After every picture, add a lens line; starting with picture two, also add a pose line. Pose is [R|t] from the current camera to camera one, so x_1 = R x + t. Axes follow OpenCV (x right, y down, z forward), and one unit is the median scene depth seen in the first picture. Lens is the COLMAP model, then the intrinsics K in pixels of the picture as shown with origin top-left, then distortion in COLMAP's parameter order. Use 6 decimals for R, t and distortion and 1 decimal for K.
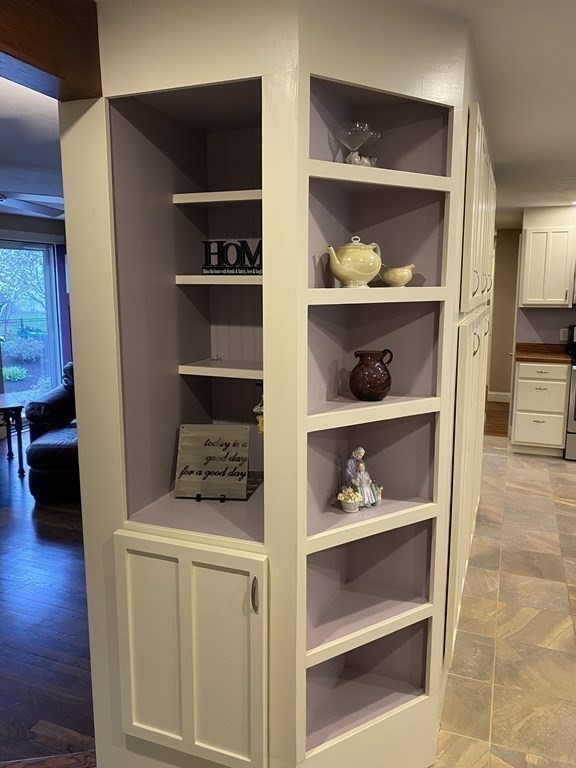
lens RADIAL K [[586.4, 0, 290.6], [0, 586.4, 381.6], [0, 0, 1]] dist [0.036790, -0.034079]
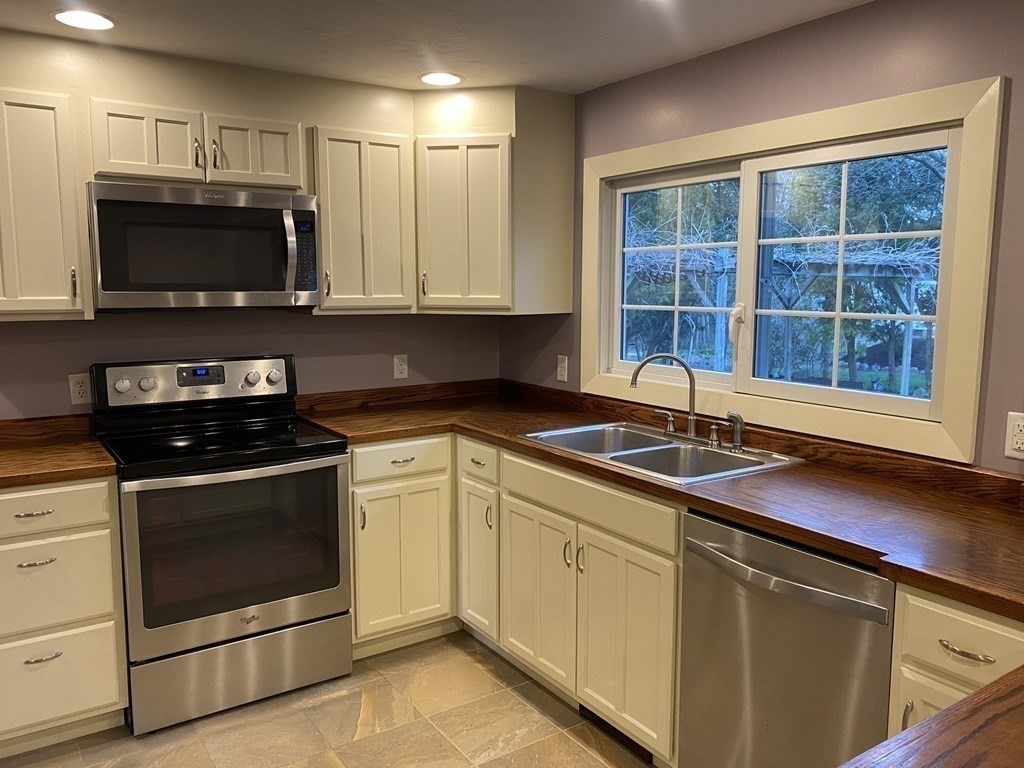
lens RADIAL K [[781.9, 0, 514.0], [0, 781.9, 381.2], [0, 0, 1]] dist [0.036790, -0.034079]
pose [[0.579362, -0.092077, 0.809852, 0.172731], [0.127035, 0.991657, 0.021867, -0.049133], [-0.805109, 0.090211, 0.586226, 0.384635]]
